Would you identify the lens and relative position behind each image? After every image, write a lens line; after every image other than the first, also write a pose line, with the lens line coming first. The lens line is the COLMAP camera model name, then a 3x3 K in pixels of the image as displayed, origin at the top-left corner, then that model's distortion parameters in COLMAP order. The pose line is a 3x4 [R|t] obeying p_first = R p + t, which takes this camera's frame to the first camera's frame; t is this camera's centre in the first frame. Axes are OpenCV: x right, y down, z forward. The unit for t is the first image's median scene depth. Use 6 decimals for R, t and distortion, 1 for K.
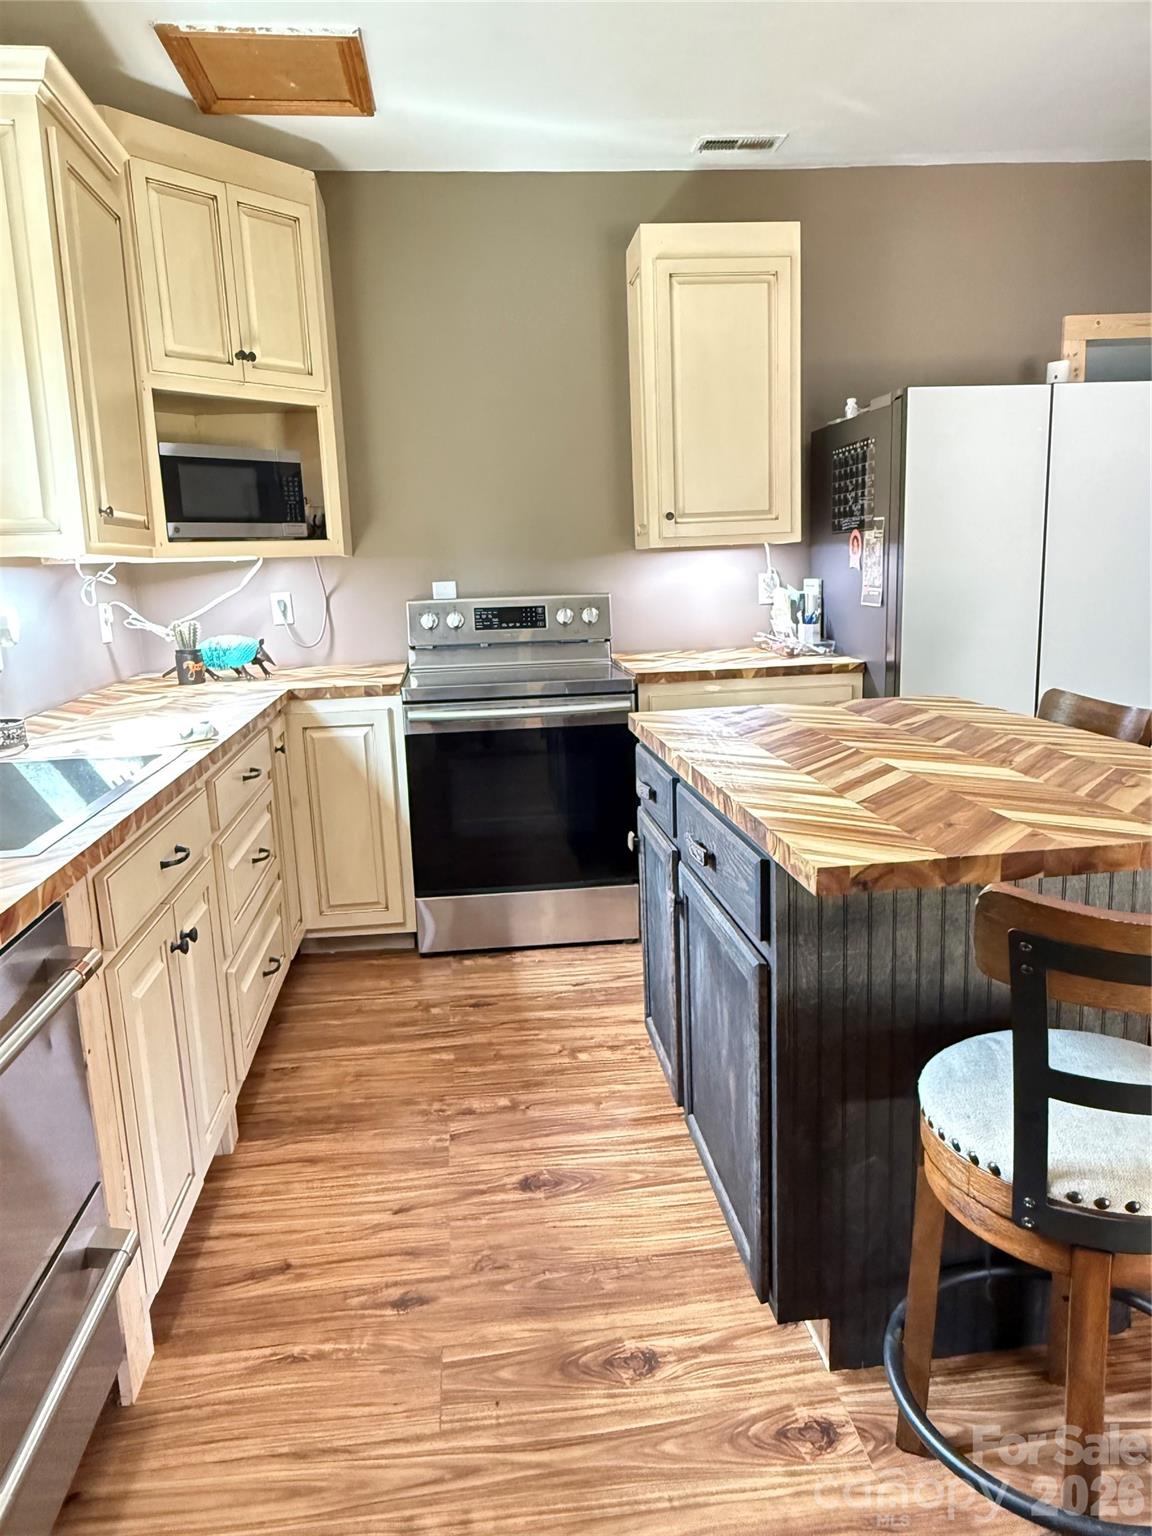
lens RADIAL K [[1040.3, 0, 572.2], [0, 1040.3, 754.8], [0, 0, 1]] dist [-0.012967, 0.019028]
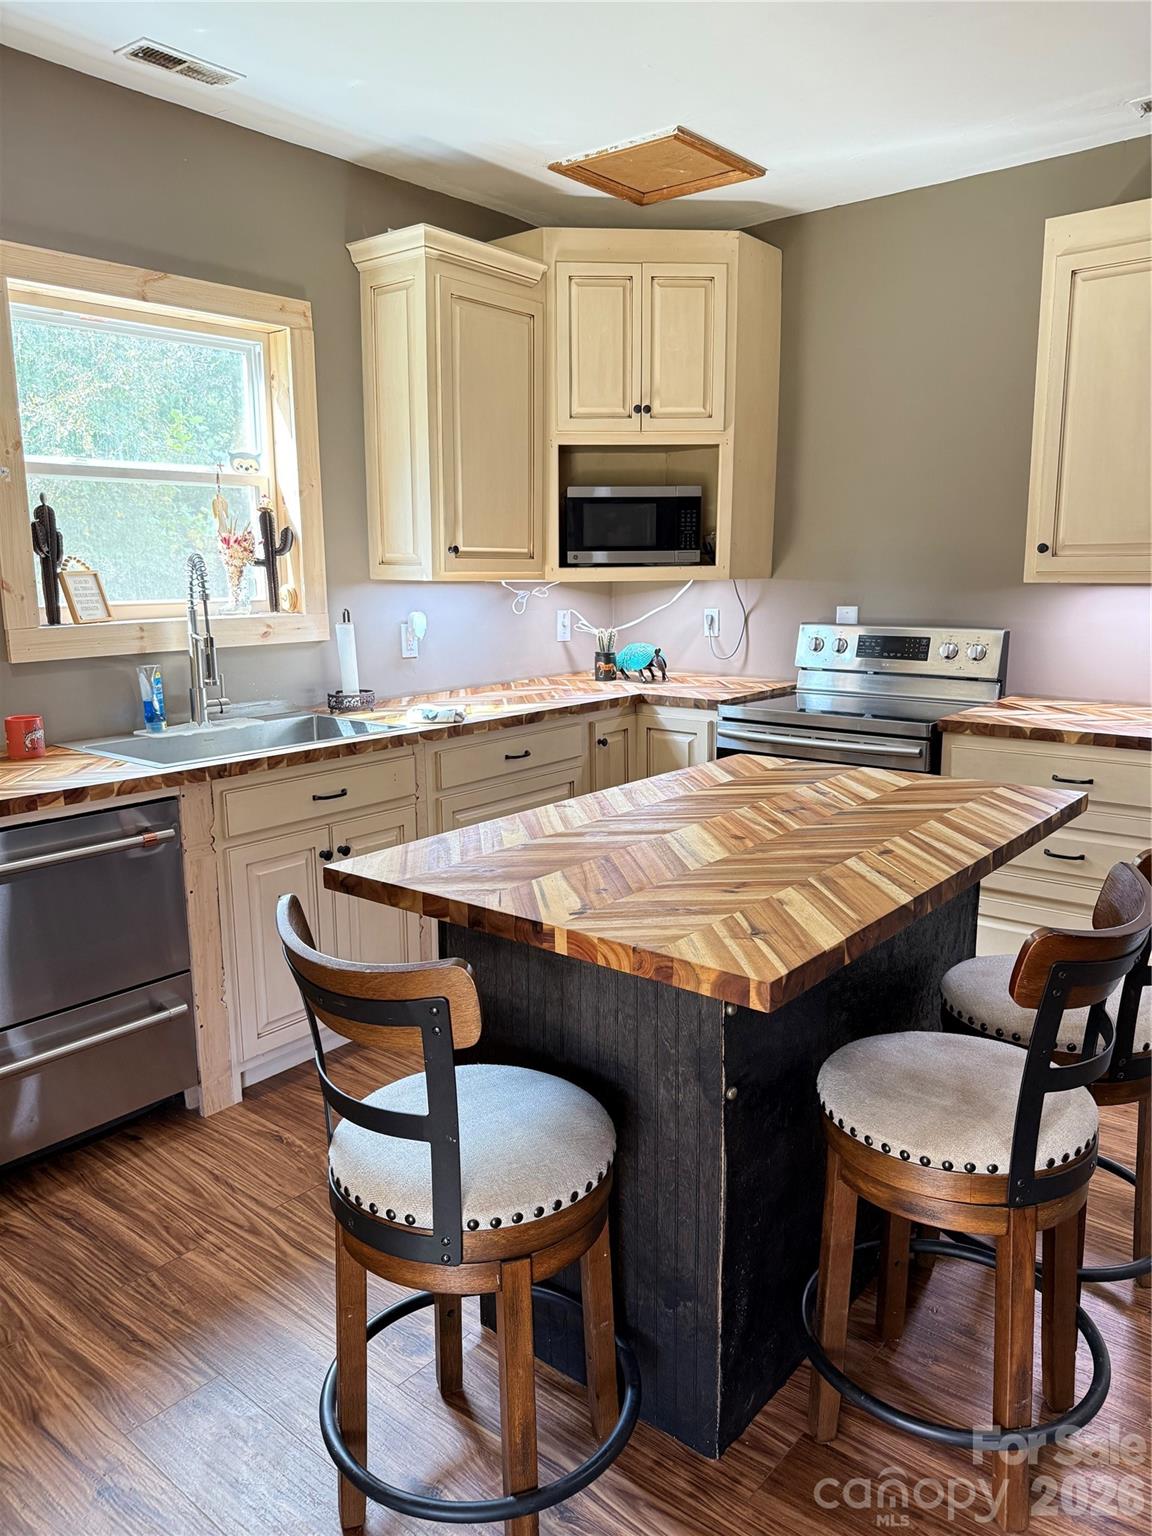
lens RADIAL K [[1078.2, 0, 579.9], [0, 1078.2, 769.9], [0, 0, 1]] dist [0.046314, -0.062963]
pose [[0.699516, 0.165314, -0.695232, 0.534183], [-0.151158, 0.985090, 0.082147, -0.067698], [0.698447, 0.047626, 0.714075, 0.086498]]
